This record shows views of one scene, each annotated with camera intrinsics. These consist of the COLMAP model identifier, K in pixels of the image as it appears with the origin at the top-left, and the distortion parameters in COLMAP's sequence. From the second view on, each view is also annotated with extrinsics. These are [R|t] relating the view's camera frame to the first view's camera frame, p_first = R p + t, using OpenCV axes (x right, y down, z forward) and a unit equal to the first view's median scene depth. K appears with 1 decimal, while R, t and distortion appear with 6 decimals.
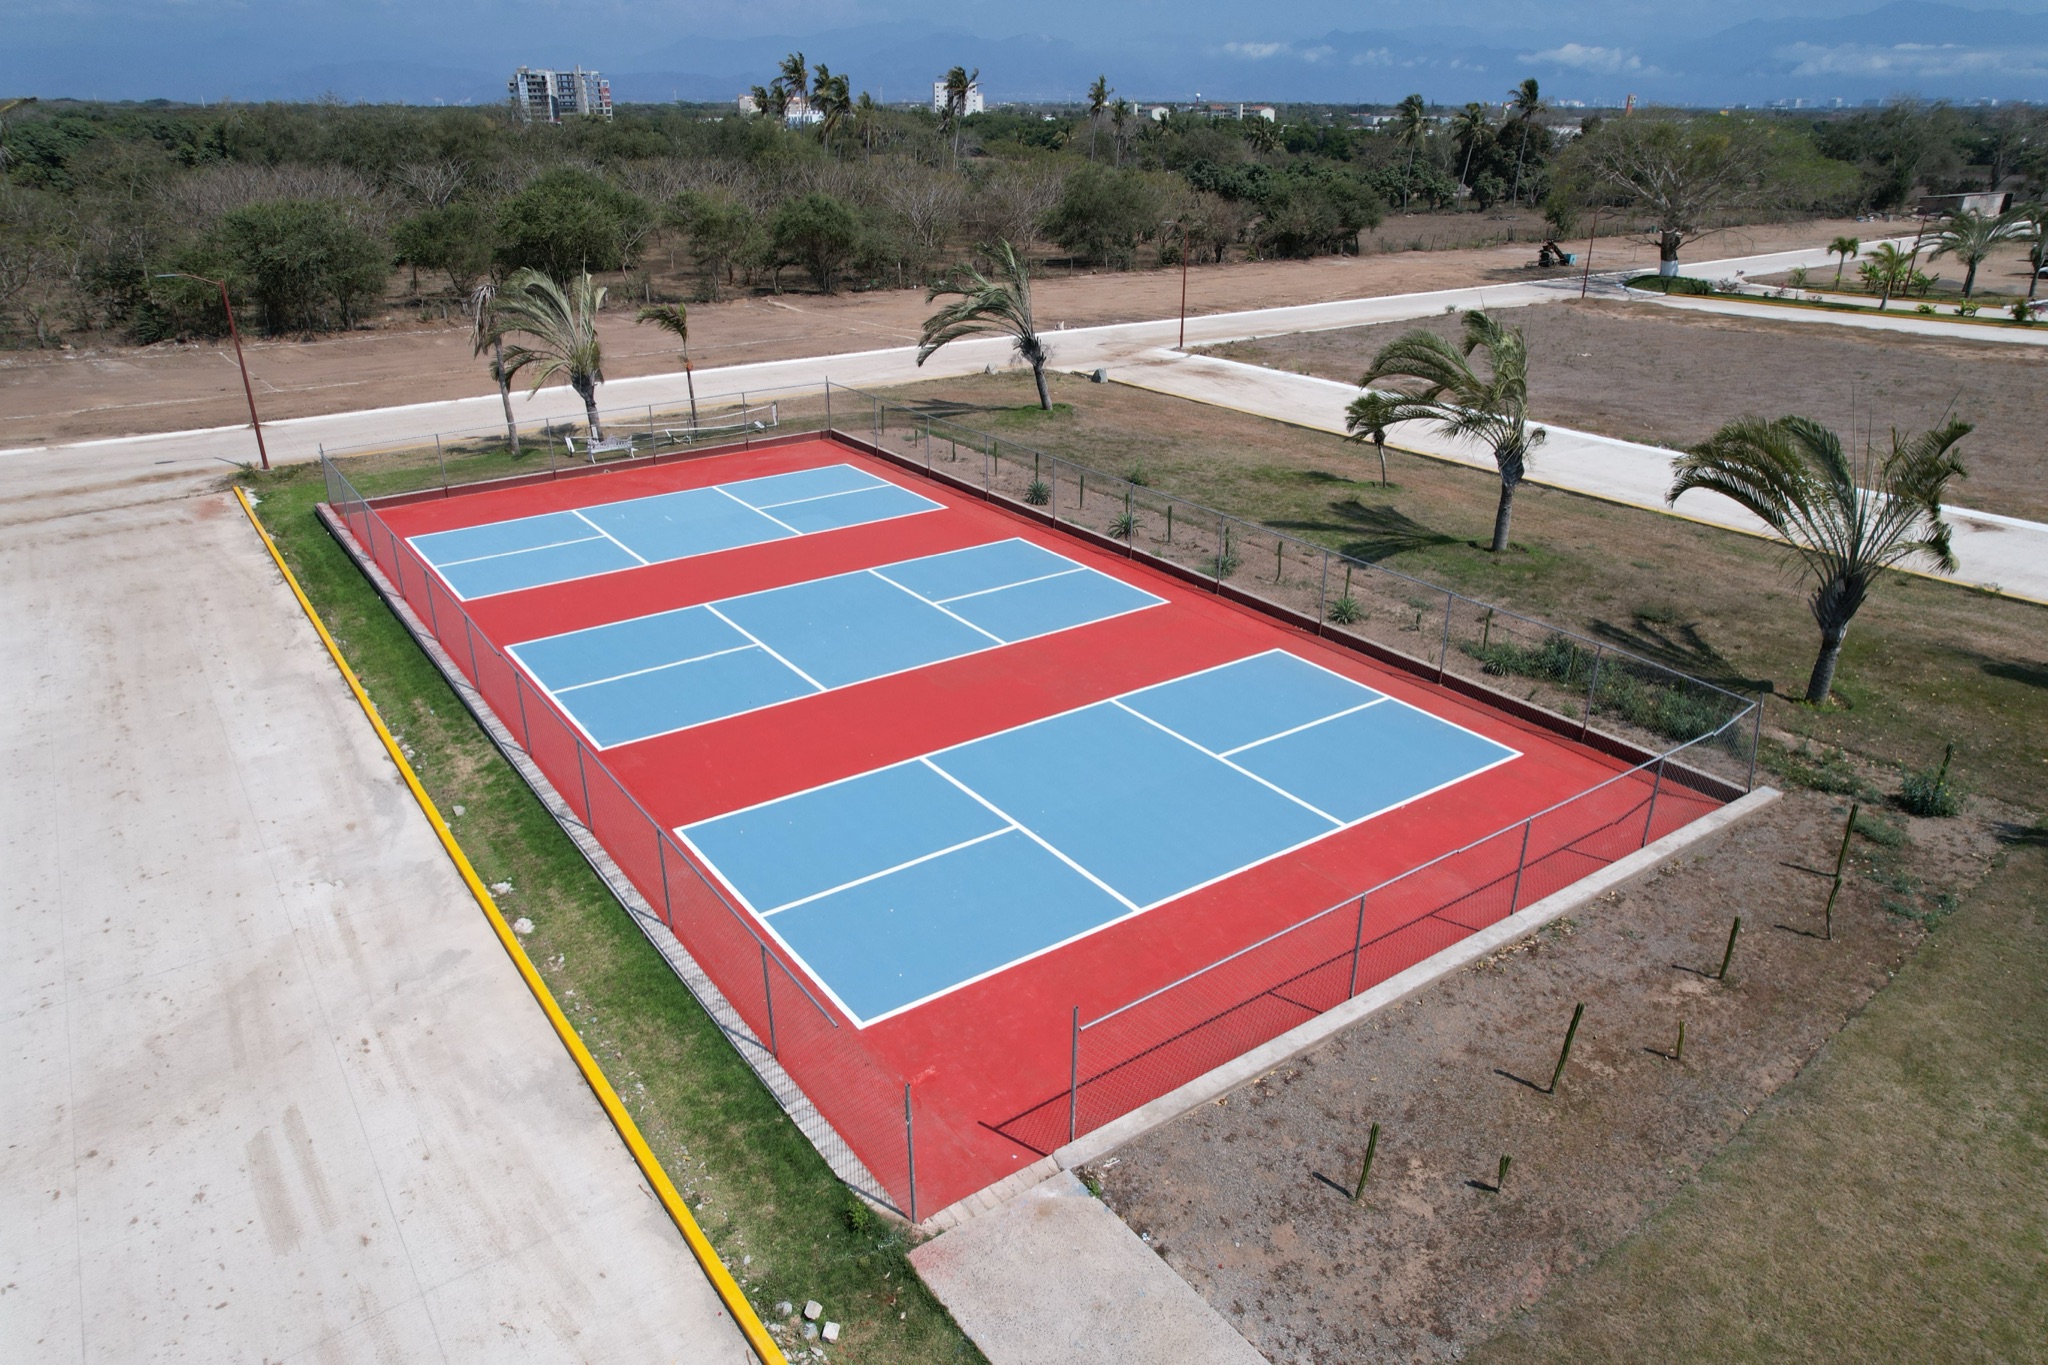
lens RADIAL K [[1328.0, 0, 1030.4], [0, 1328.0, 664.8], [0, 0, 1]] dist [-0.081101, 0.085084]
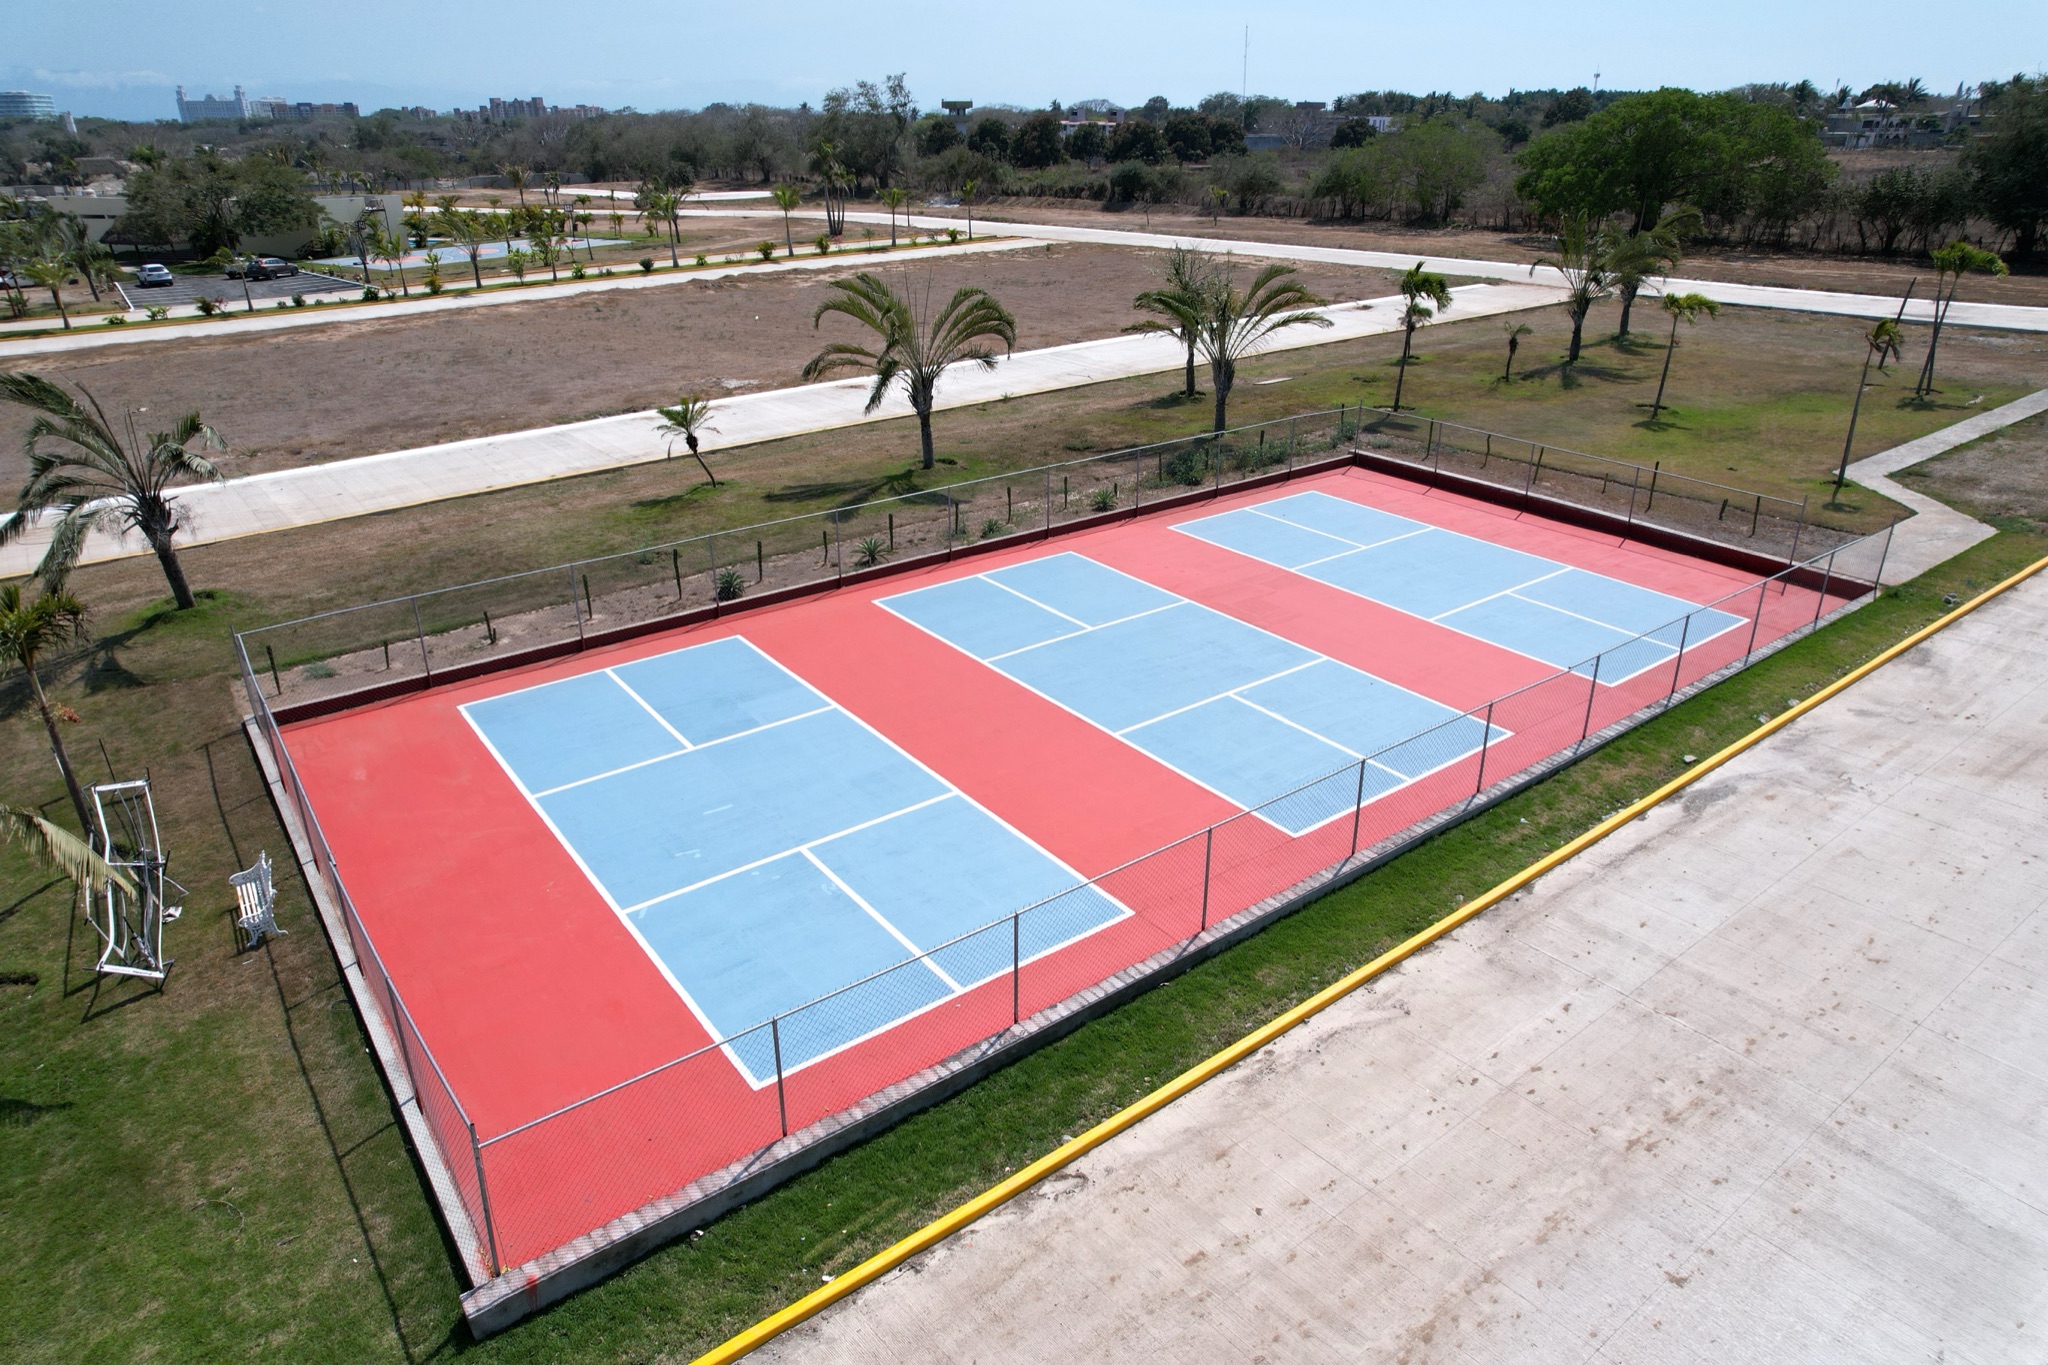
lens RADIAL K [[1326.6, 0, 1025.0], [0, 1326.6, 656.6], [0, 0, 1]] dist [-0.085177, 0.089205]
pose [[-0.024825, -0.388075, 0.921293, -0.704513], [0.400549, 0.840508, 0.364839, -0.291274], [-0.915939, 0.378080, 0.134577, 0.677407]]
